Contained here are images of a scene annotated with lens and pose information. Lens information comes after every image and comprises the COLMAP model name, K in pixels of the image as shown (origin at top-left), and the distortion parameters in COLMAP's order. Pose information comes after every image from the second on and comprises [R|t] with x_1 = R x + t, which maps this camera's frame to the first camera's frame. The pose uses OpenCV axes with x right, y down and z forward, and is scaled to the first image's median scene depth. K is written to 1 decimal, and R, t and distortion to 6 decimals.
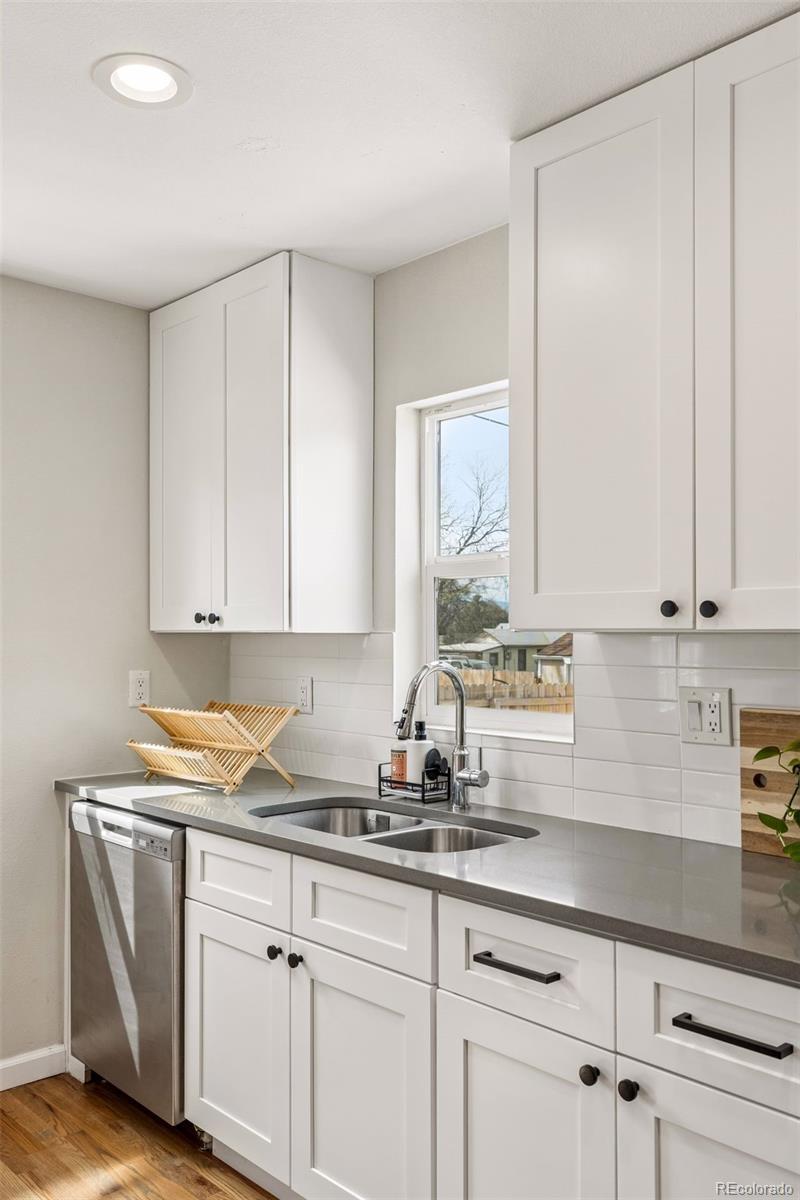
lens RADIAL K [[1021.2, 0, 399.6], [0, 1021.2, 628.2], [0, 0, 1]] dist [0.015085, 0.001745]
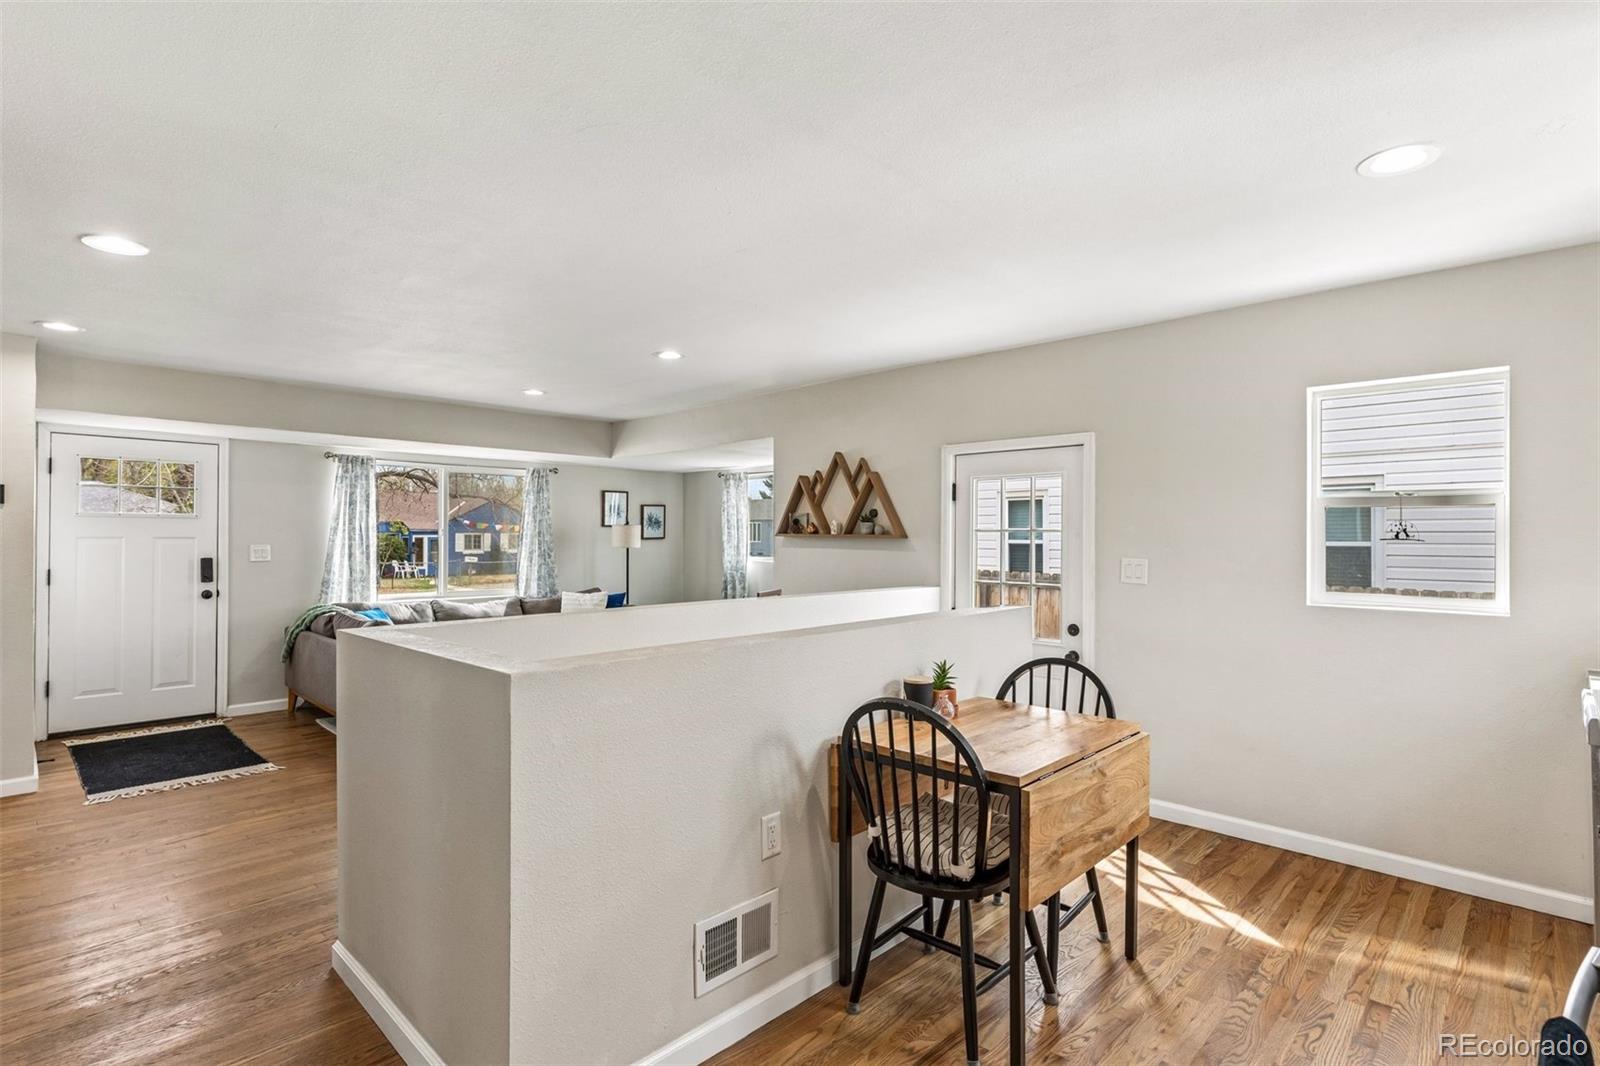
lens RADIAL K [[782.3, 0, 803.8], [0, 782.3, 533.6], [0, 0, 1]] dist [-0.001333, 0.000260]
pose [[0.058894, -0.005180, -0.998251, 0.569106], [0.006380, 0.999968, -0.004813, -0.007664], [0.998244, -0.006085, 0.058926, 0.076398]]
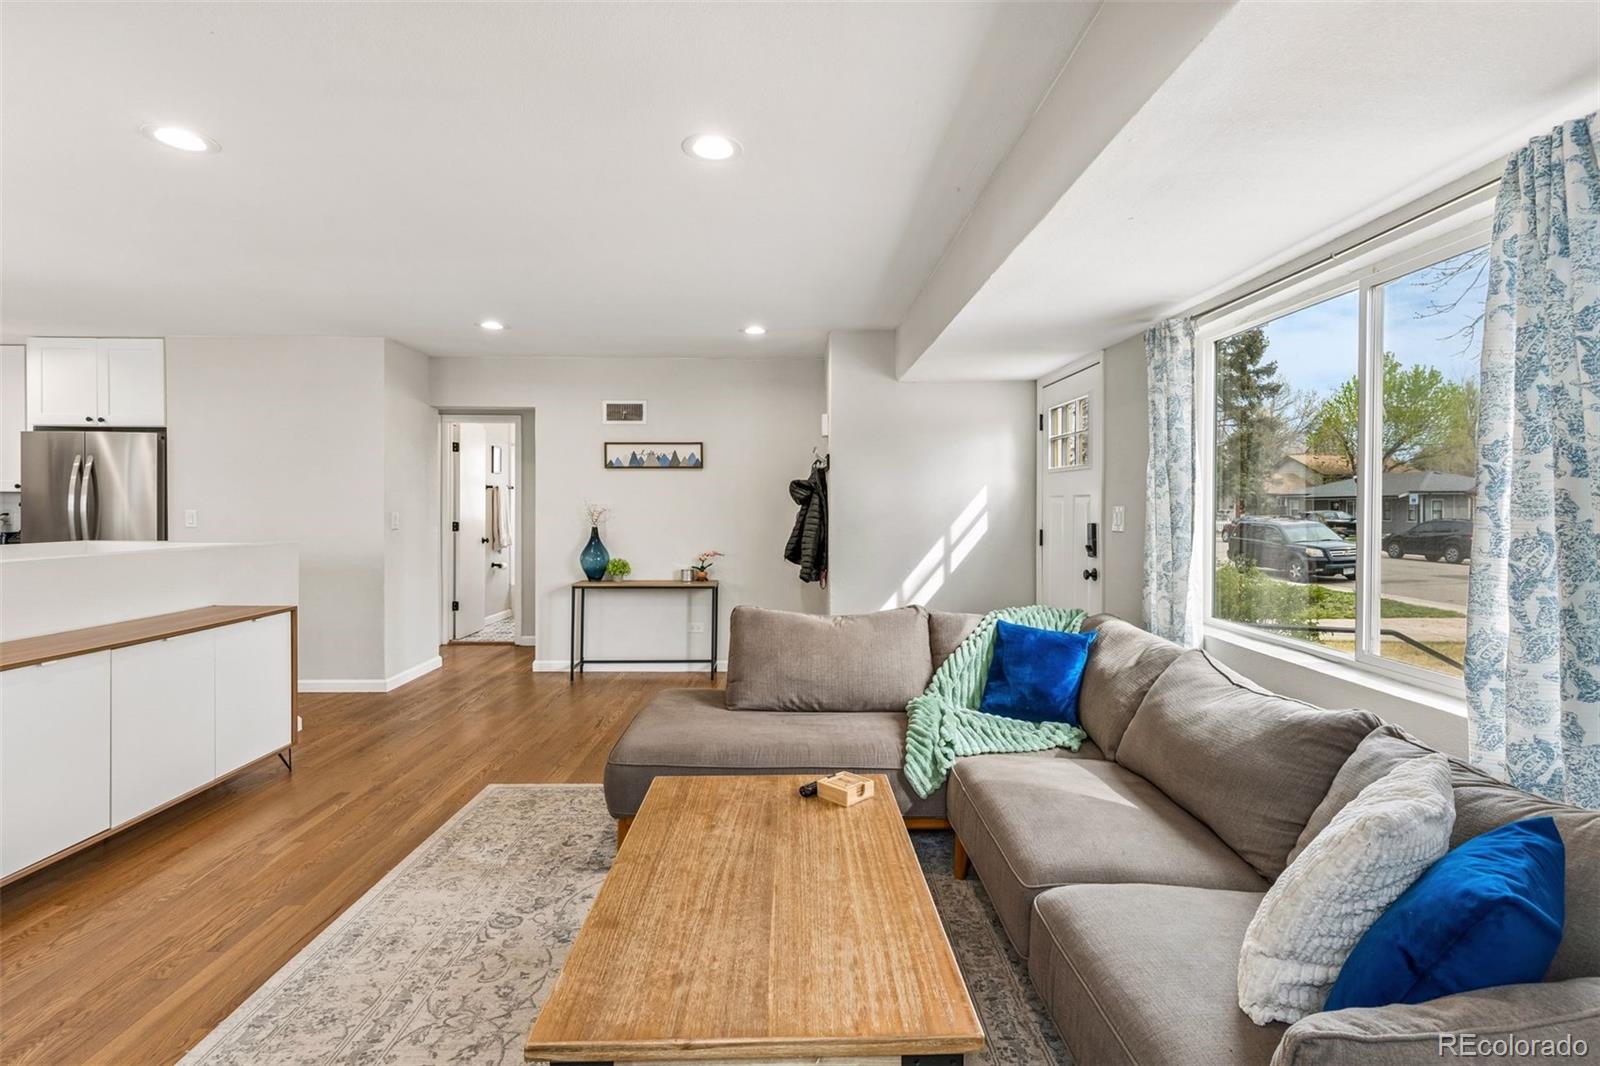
lens RADIAL K [[765.5, 0, 803.6], [0, 765.5, 519.2], [0, 0, 1]] dist [0.000542, 0.000389]
pose [[-0.747357, -0.016747, 0.664212, -2.229078], [-0.011653, 0.999859, 0.012098, 0.017689], [-0.664321, 0.001301, -0.747446, 0.073797]]
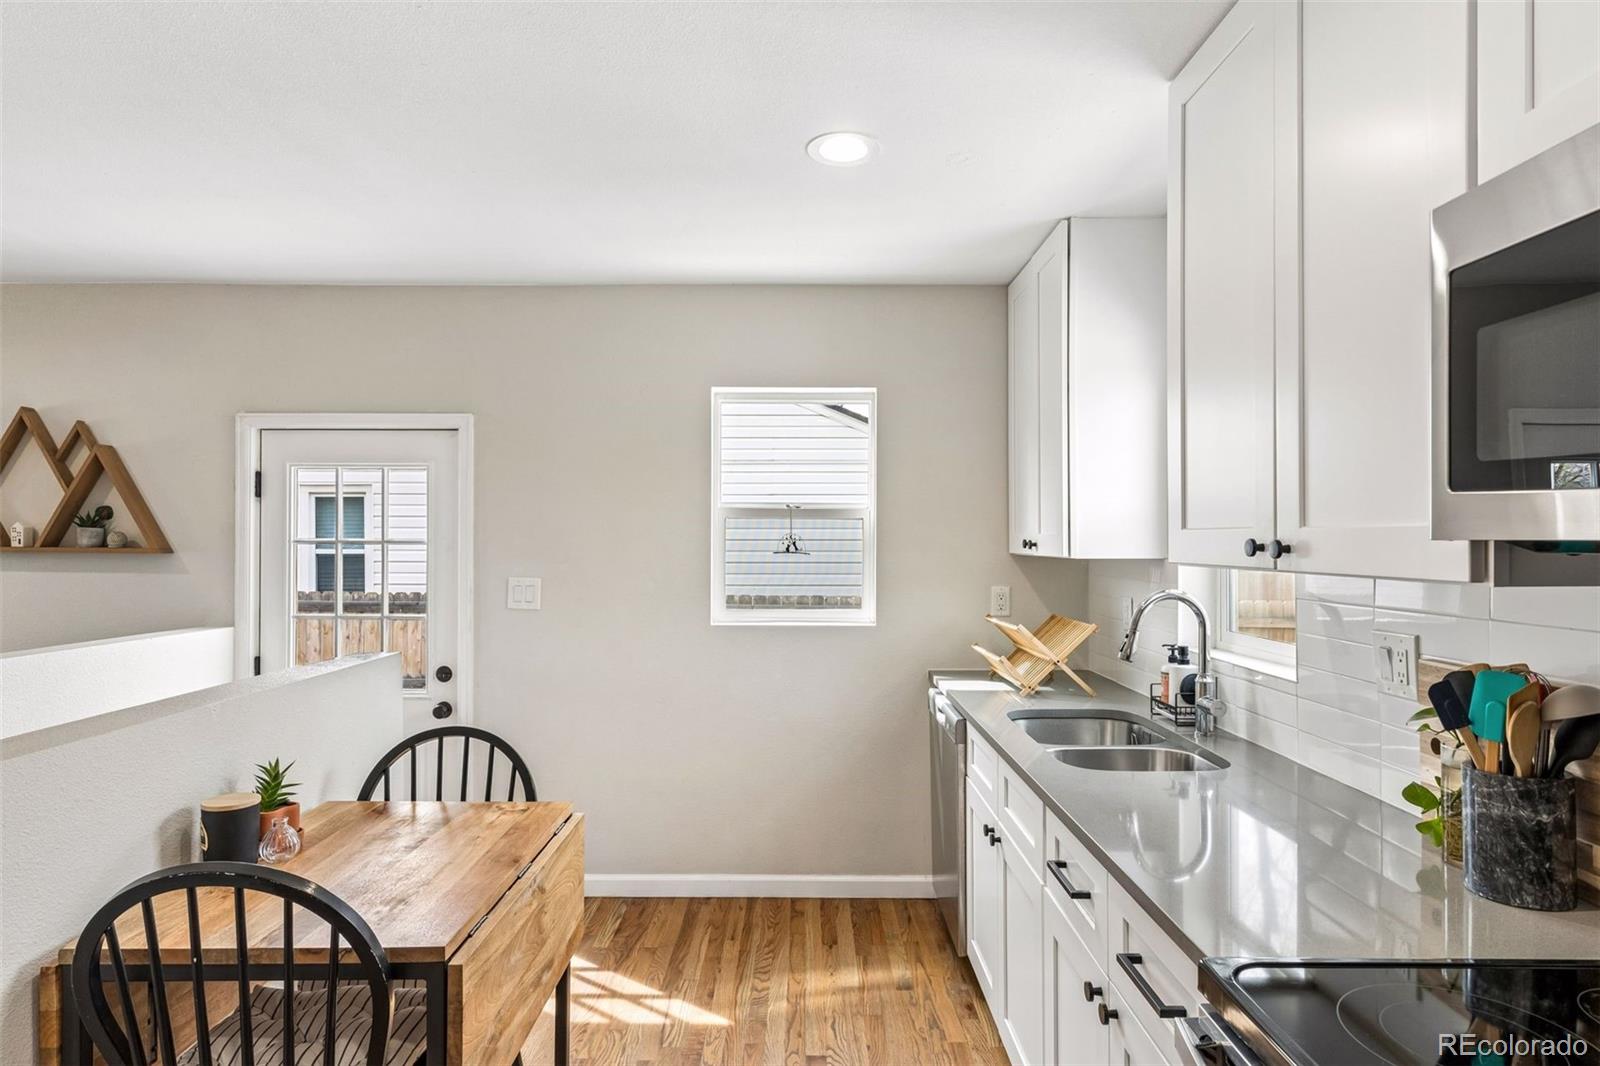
lens RADIAL K [[906.0, 0, 804.9], [0, 906.0, 543.3], [0, 0, 1]] dist [0.000203, 0.000291]
pose [[0.735077, -0.000253, -0.677984, 0.368768], [0.006389, 0.999958, 0.006554, -0.021388], [0.677954, -0.009149, 0.735047, 0.072744]]
